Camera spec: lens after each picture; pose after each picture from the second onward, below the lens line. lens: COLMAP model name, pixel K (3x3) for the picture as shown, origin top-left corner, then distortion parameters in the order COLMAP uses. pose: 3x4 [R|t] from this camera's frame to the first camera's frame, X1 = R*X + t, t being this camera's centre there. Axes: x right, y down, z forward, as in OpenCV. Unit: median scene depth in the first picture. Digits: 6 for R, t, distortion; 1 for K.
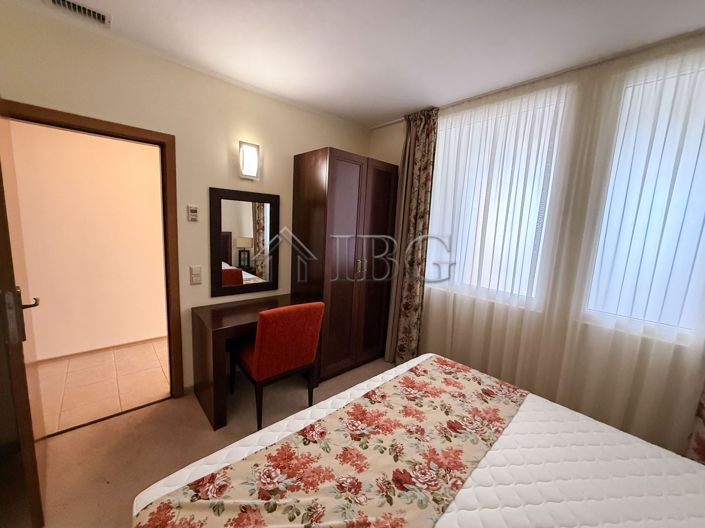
lens RADIAL K [[281.6, 0, 350.6], [0, 281.6, 266.2], [0, 0, 1]] dist [-0.002413, 0.000478]
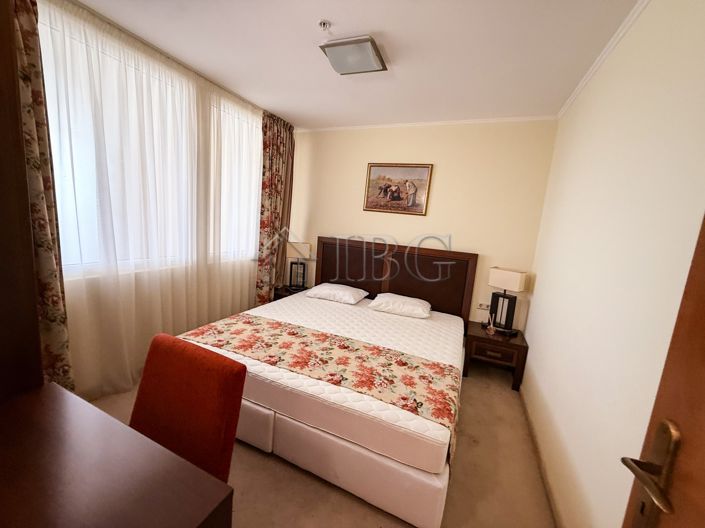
lens RADIAL K [[281.6, 0, 352.8], [0, 281.6, 263.7], [0, 0, 1]] dist [-0.002413, 0.000478]
pose [[-0.416777, -0.220594, 0.881836, -0.945630], [0.030674, 0.966142, 0.256180, -0.183018], [-0.908491, 0.133819, -0.395900, 1.099372]]
